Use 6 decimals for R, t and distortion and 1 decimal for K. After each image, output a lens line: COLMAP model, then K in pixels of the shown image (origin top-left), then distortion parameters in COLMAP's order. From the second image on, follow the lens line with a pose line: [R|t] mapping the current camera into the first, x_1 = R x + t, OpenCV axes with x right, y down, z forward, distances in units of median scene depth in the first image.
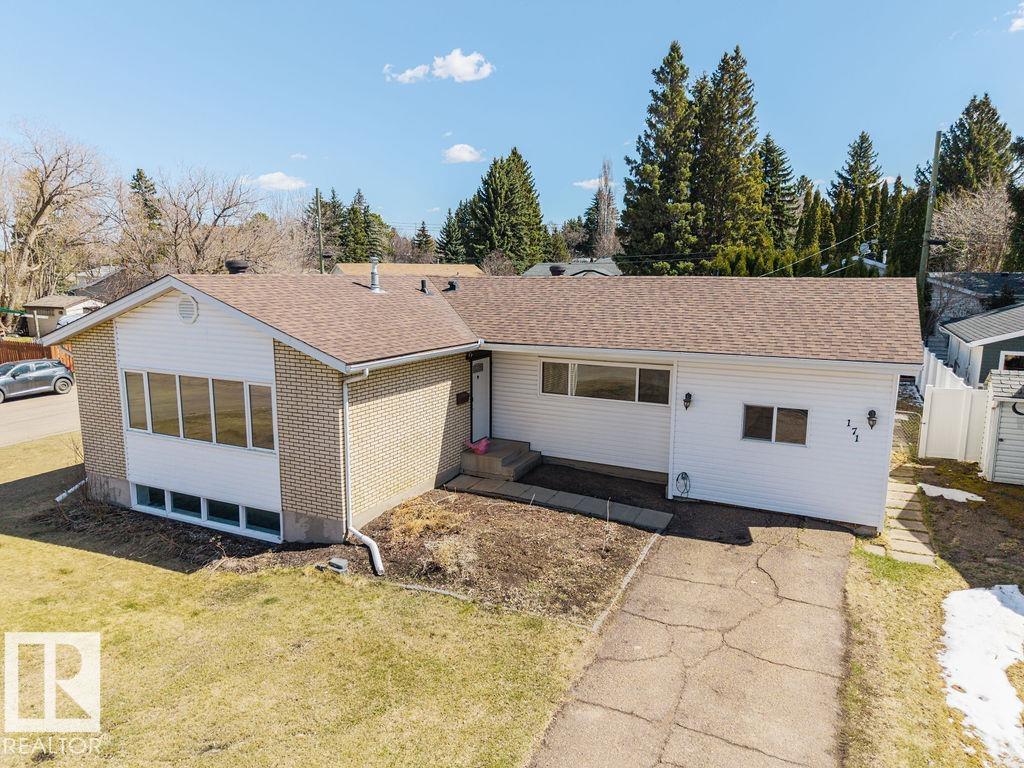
lens RADIAL K [[681.8, 0, 512.1], [0, 681.8, 388.5], [0, 0, 1]] dist [0.030165, -0.001698]
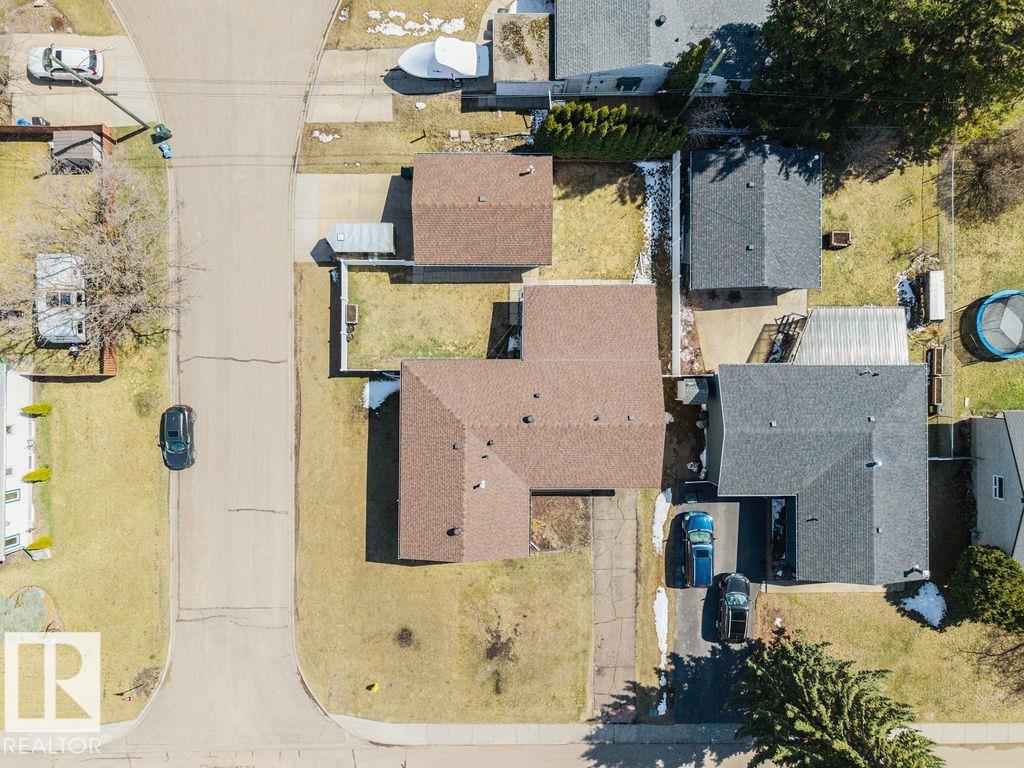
lens RADIAL K [[685.4, 0, 512.1], [0, 685.4, 387.4], [0, 0, 1]] dist [0.023577, -0.021807]
pose [[0.895587, -0.444585, 0.016370, 0.027867], [0.060029, 0.157219, 0.985738, -3.154312], [-0.440818, -0.881831, 0.167491, 0.965639]]
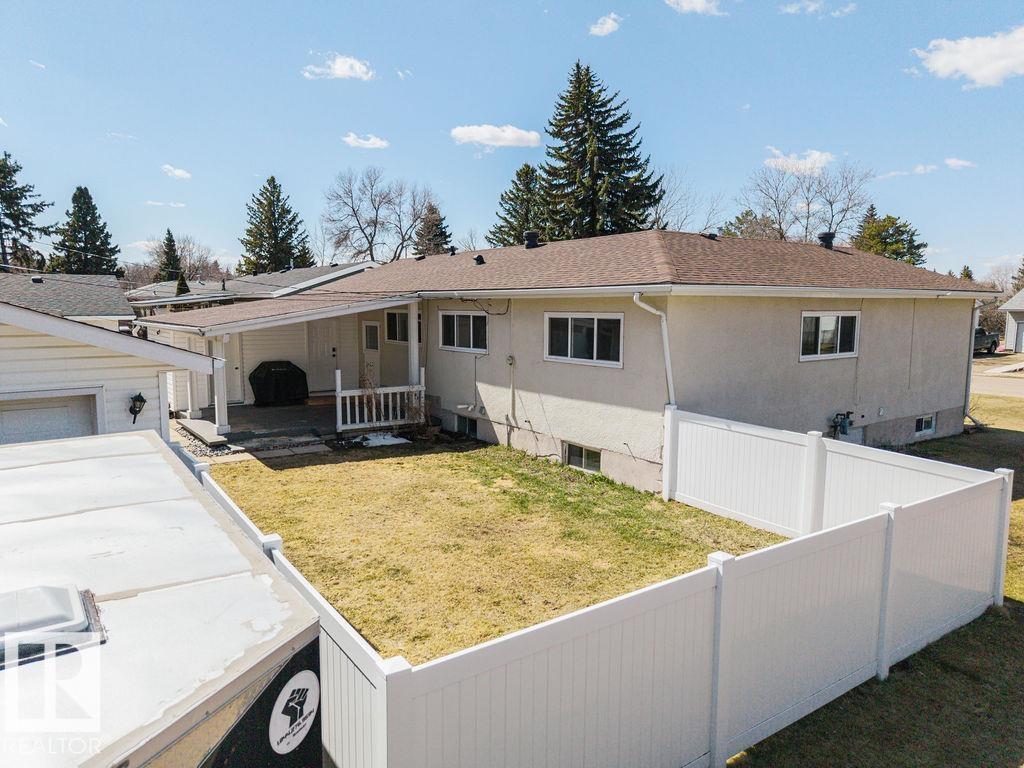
lens RADIAL K [[685.4, 0, 512.1], [0, 685.4, 387.4], [0, 0, 1]] dist [0.023577, -0.021807]
pose [[-0.886861, -0.062545, 0.457783, -0.496724], [0.072901, 0.959442, 0.272316, -0.310068], [-0.456249, 0.274879, -0.846333, 2.514033]]
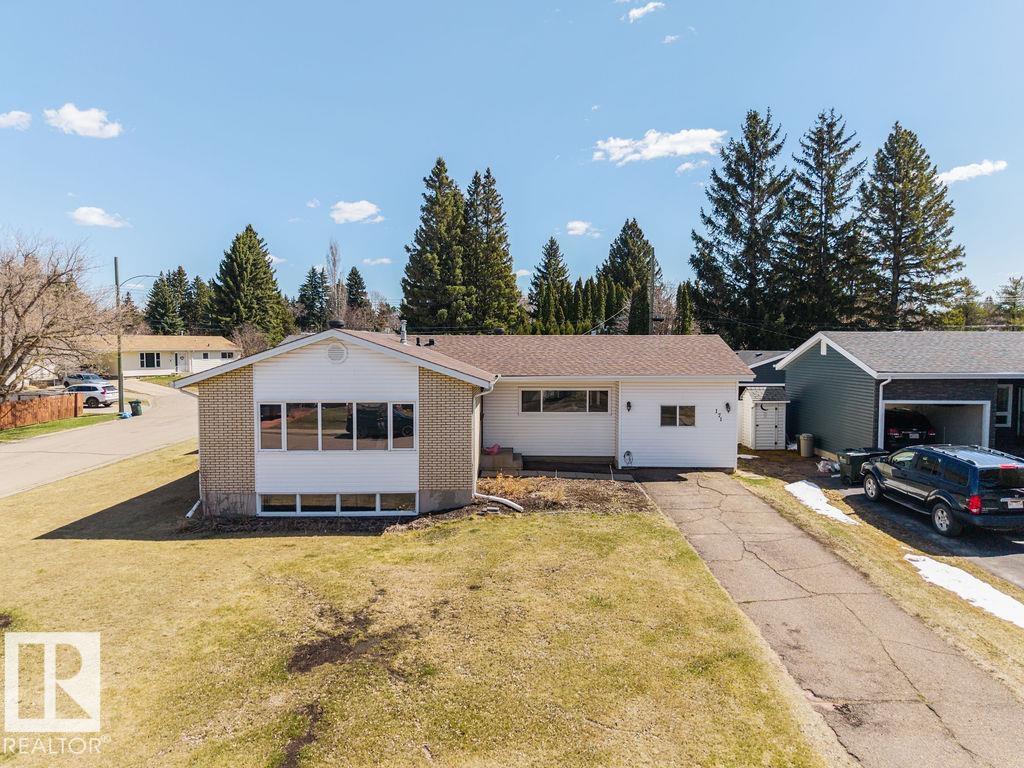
lens RADIAL K [[676.0, 0, 512.6], [0, 676.0, 390.9], [0, 0, 1]] dist [0.055526, -0.023263]
pose [[0.895757, -0.031615, 0.443418, -0.699379], [0.078774, 0.992971, -0.088335, 0.100010], [-0.437509, 0.114056, 0.891951, -0.335544]]
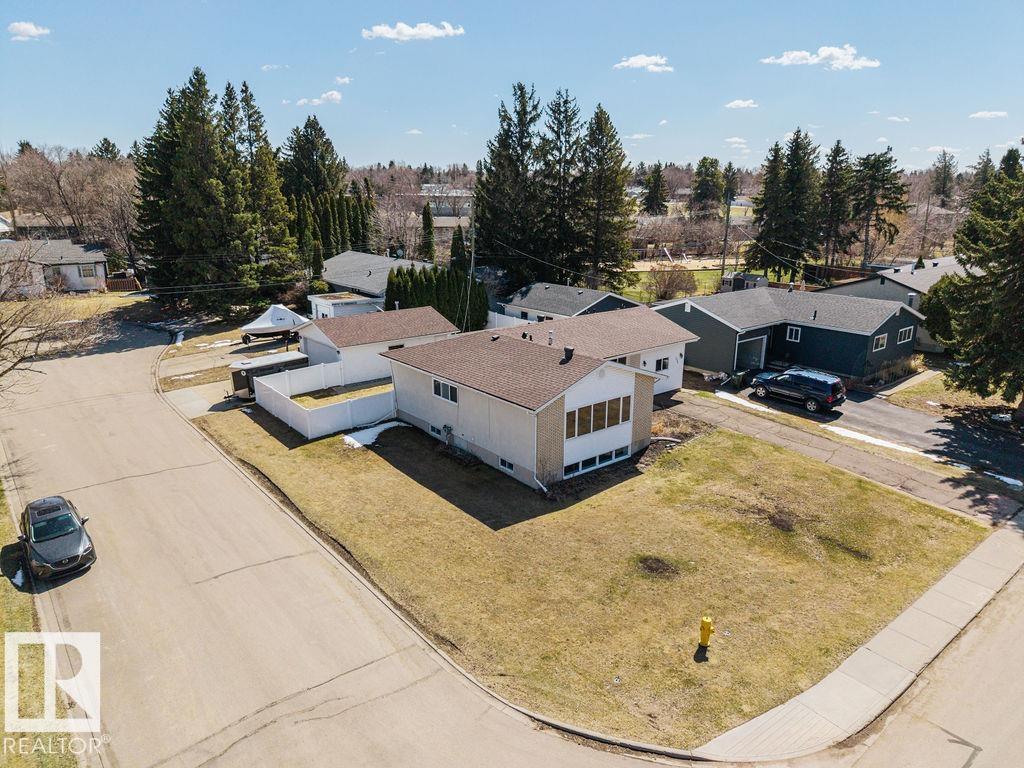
lens RADIAL K [[685.4, 0, 512.1], [0, 685.4, 387.4], [0, 0, 1]] dist [0.023577, -0.021807]
pose [[0.407746, -0.253430, 0.877221, -2.340731], [0.154989, 0.965980, 0.207031, -0.527766], [-0.899845, 0.051543, 0.433153, 0.276748]]
